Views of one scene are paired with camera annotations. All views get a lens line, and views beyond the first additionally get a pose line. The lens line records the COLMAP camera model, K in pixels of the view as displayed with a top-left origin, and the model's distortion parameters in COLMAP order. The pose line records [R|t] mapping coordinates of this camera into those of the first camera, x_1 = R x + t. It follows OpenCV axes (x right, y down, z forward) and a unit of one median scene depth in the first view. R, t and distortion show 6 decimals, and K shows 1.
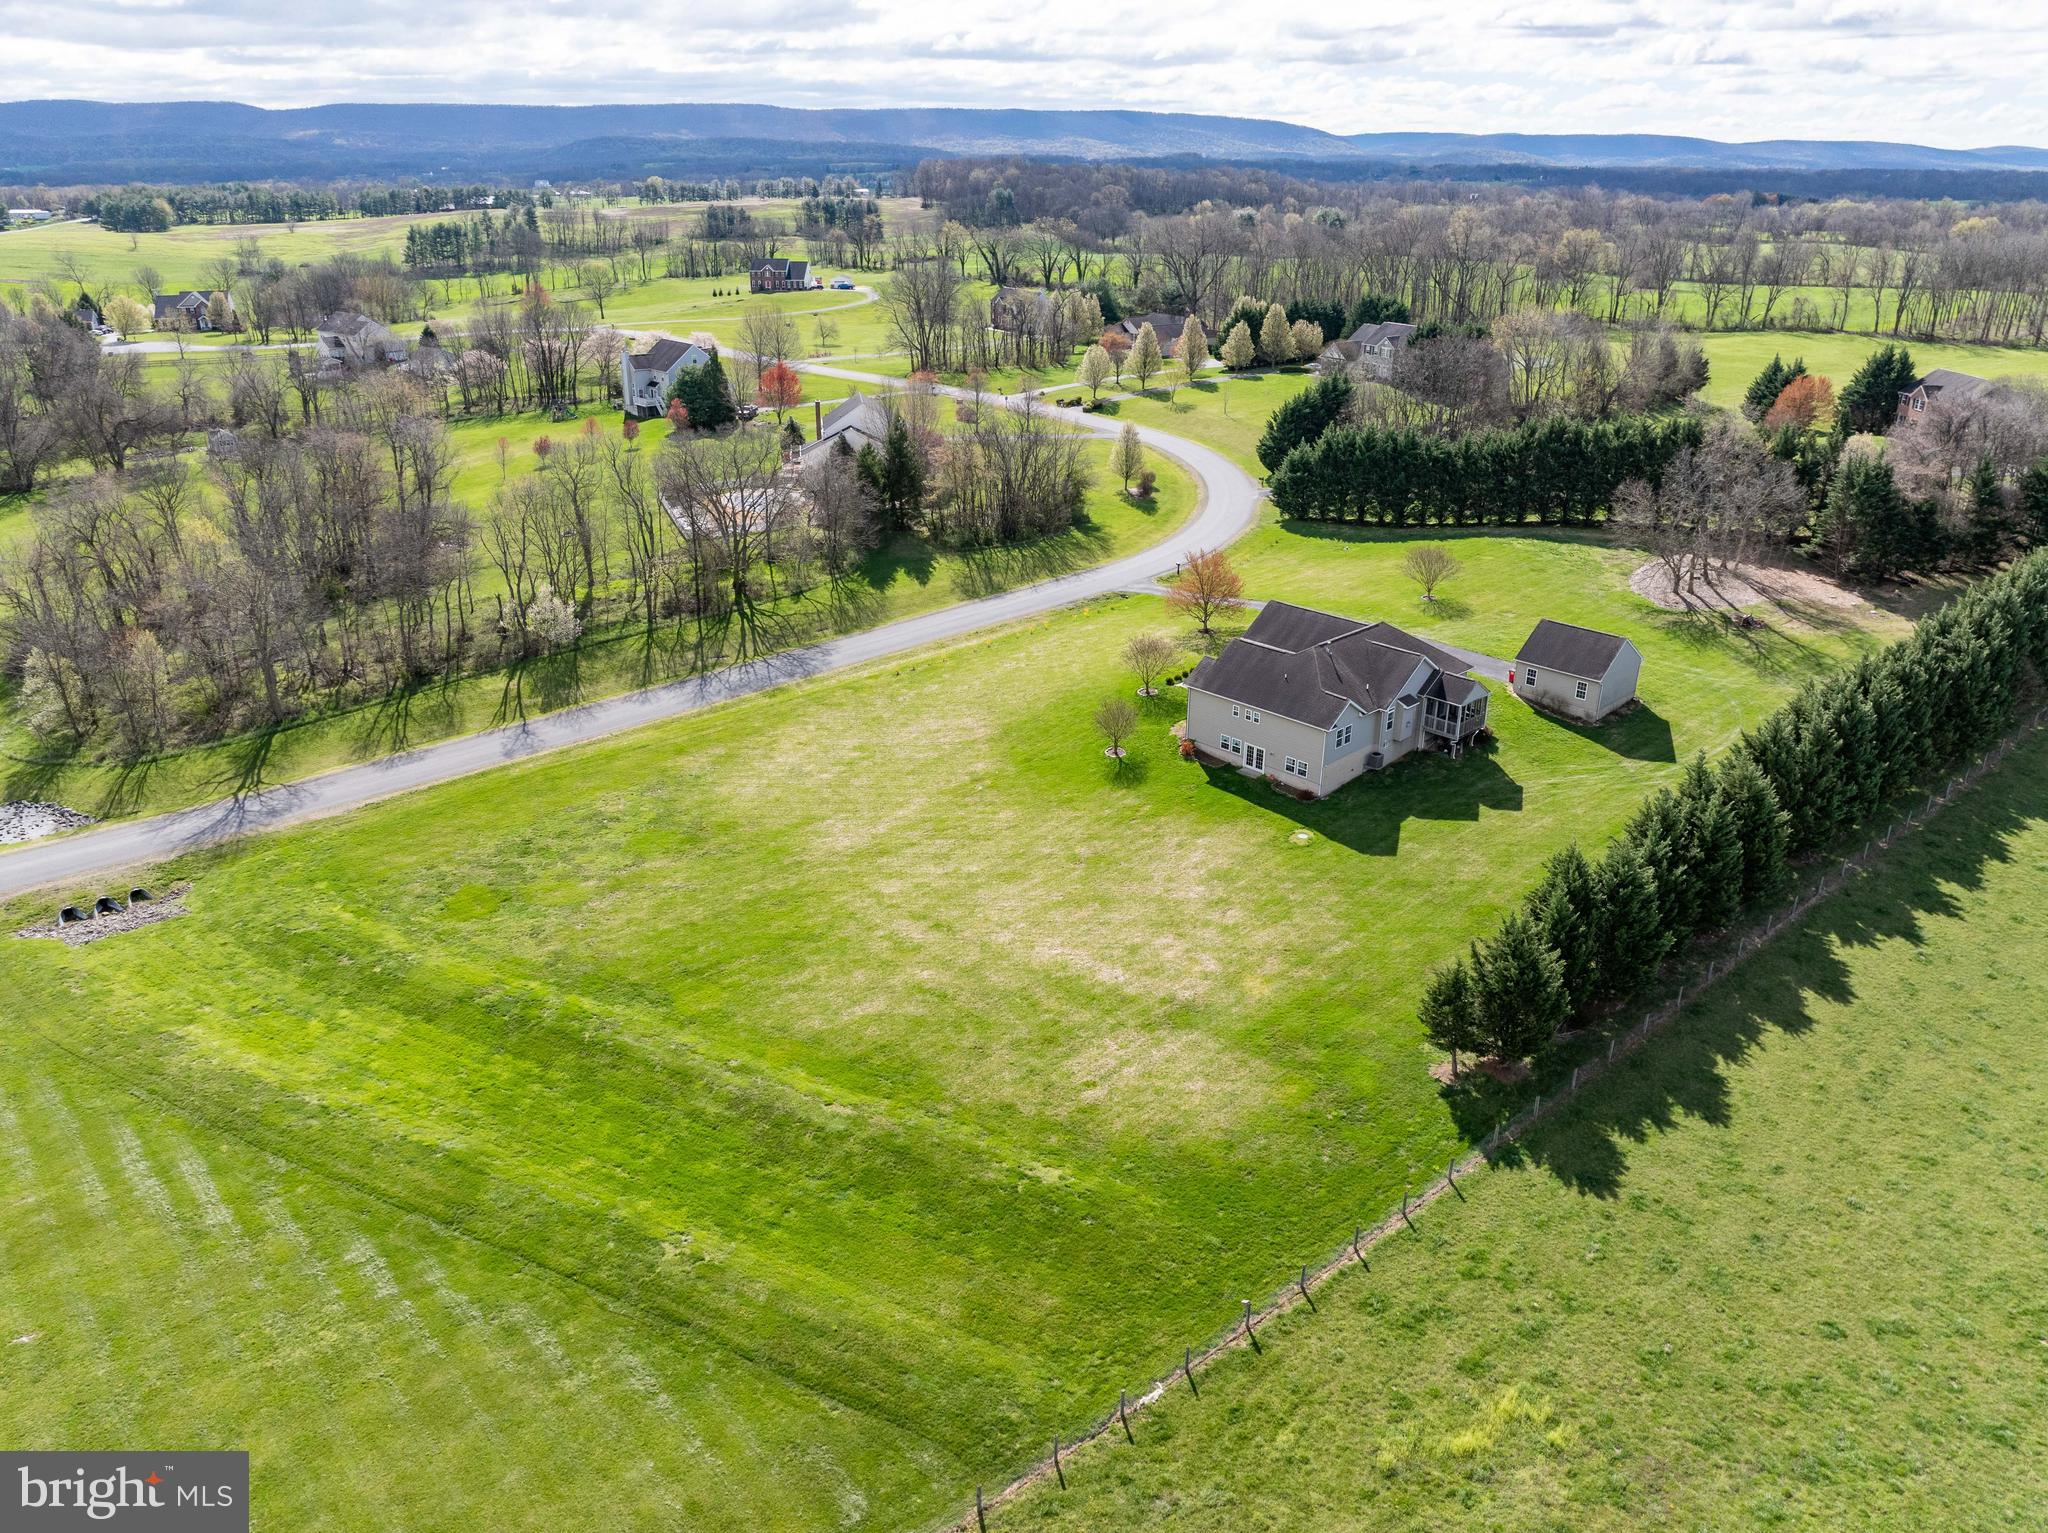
lens RADIAL K [[1450.5, 0, 1022.0], [0, 1450.5, 758.5], [0, 0, 1]] dist [-0.054674, 0.026551]
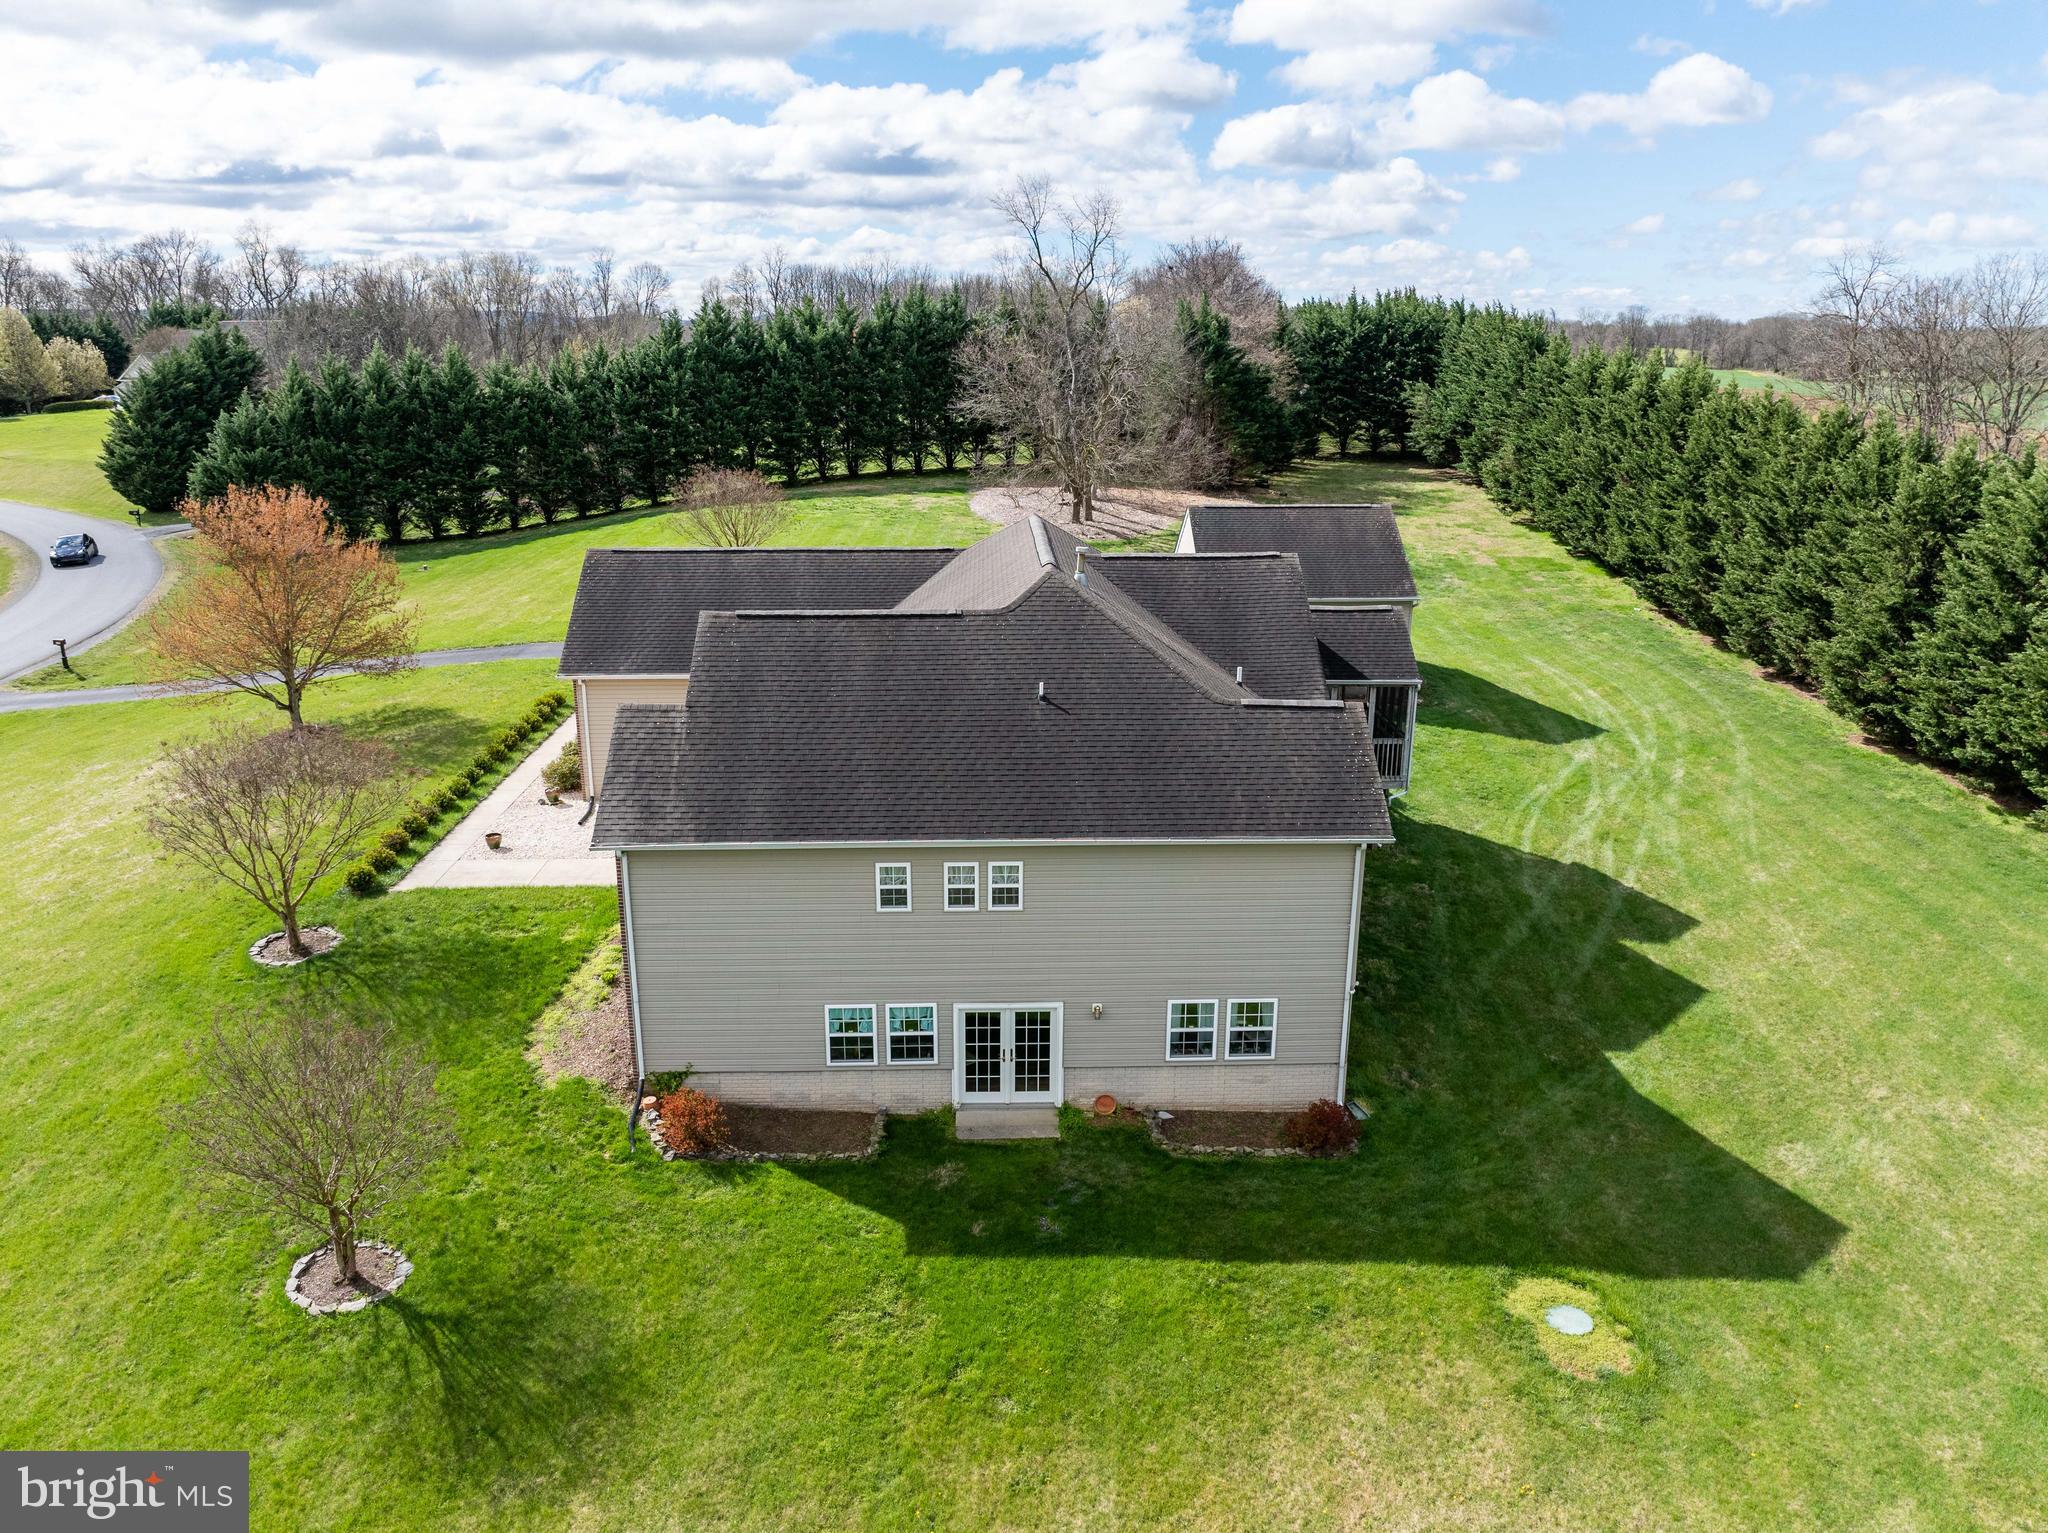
lens RADIAL K [[1443.2, 0, 1024.0], [0, 1443.2, 766.5], [0, 0, 1]] dist [-0.030401, -0.002133]
pose [[0.673367, -0.215139, 0.707313, 0.004909], [0.286696, 0.957845, 0.018405, -0.045859], [-0.681456, 0.190391, 0.706661, 0.765956]]
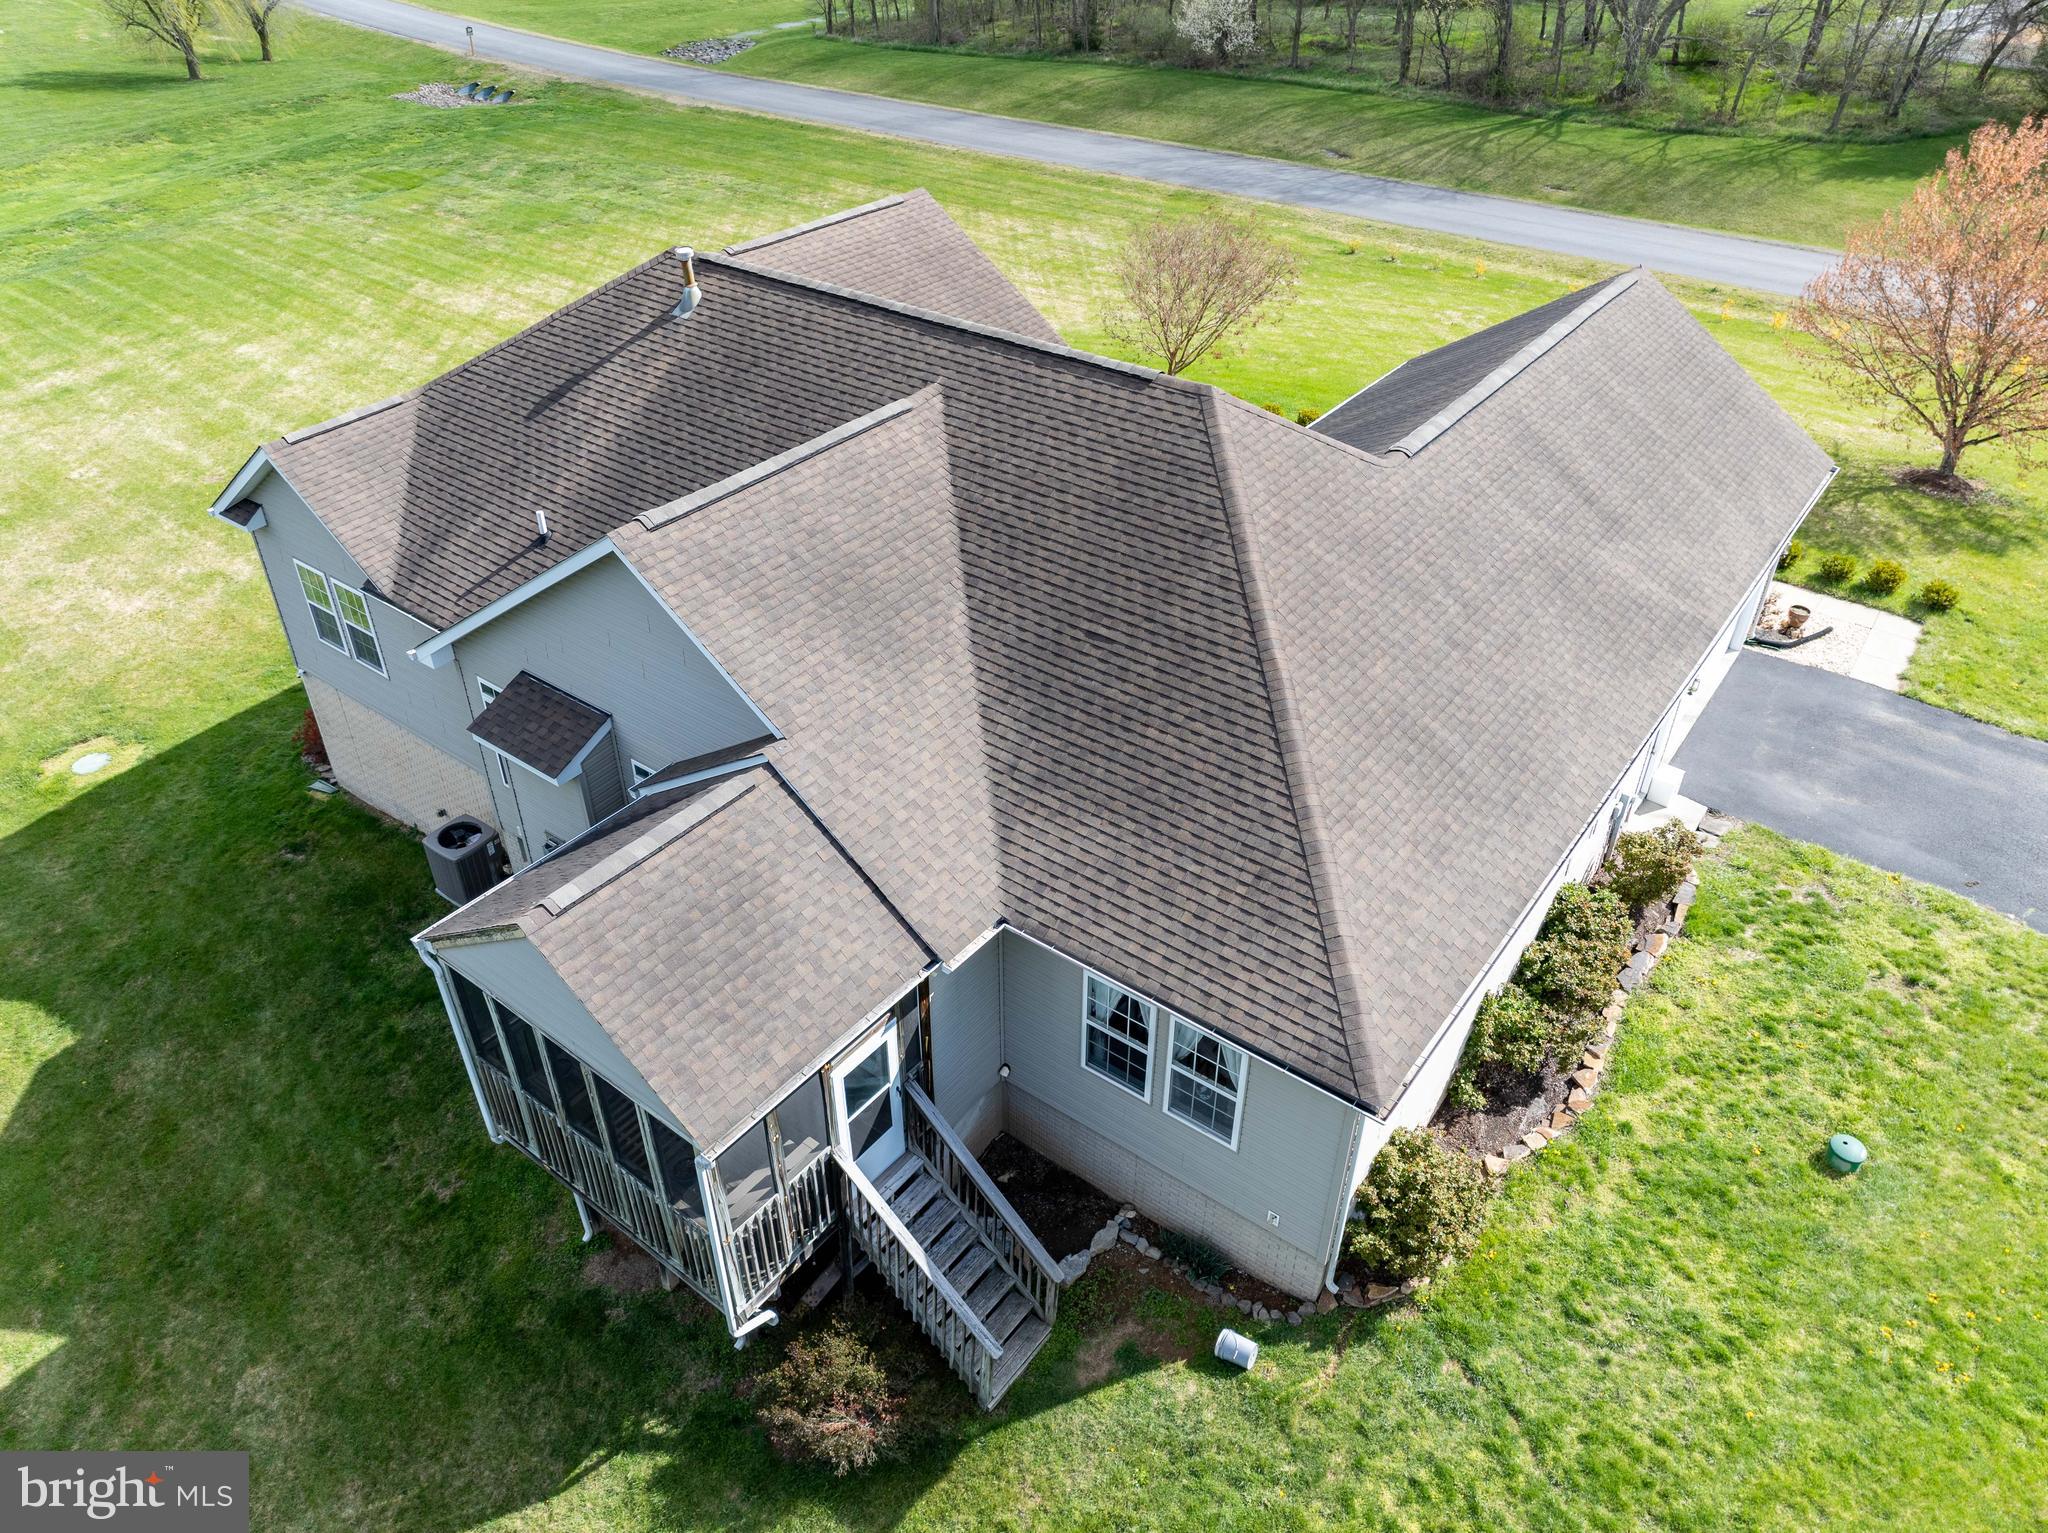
lens RADIAL K [[1454.6, 0, 1024.0], [0, 1454.6, 766.5], [0, 0, 1]] dist [-0.073756, 0.057169]
pose [[0.150933, 0.575220, -0.803954, 0.379152], [-0.383386, 0.783678, 0.488737, -0.126677], [0.911172, 0.234458, 0.338814, 0.922015]]
